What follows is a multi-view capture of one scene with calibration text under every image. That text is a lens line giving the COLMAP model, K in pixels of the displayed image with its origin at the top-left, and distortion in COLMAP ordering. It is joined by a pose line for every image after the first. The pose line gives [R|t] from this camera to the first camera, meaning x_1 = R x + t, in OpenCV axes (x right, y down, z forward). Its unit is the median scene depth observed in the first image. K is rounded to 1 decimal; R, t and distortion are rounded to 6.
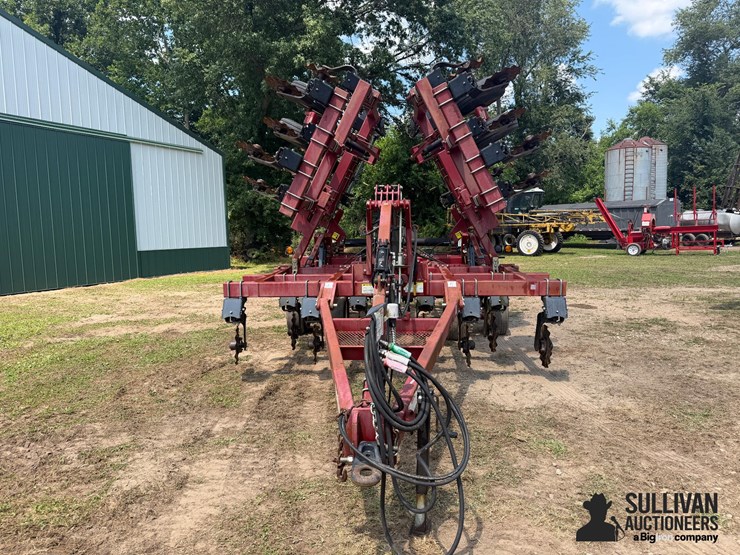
lens RADIAL K [[520.3, 0, 368.5], [0, 520.3, 276.8], [0, 0, 1]] dist [0.039249, -0.055213]
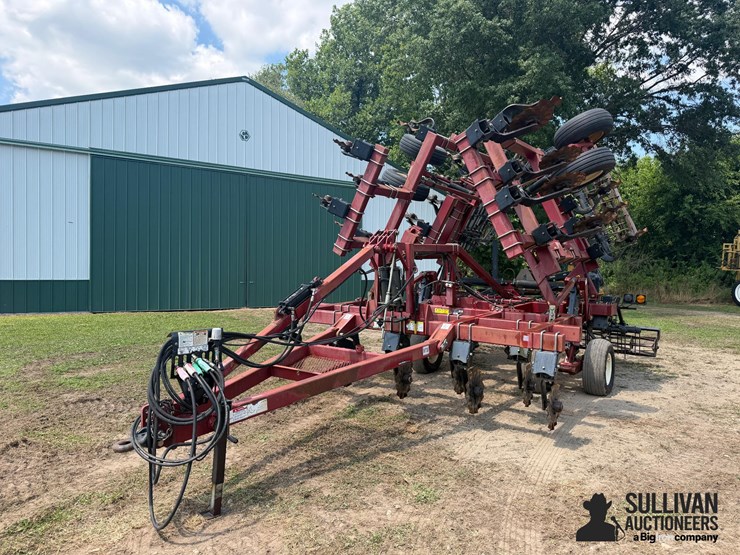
lens RADIAL K [[520.3, 0, 369.0], [0, 520.3, 277.0], [0, 0, 1]] dist [0.039249, -0.055213]
pose [[0.860081, 0.049579, -0.507743, 0.162428], [-0.082561, 0.995674, -0.042629, -0.007930], [0.503433, 0.078584, 0.860453, 0.012977]]
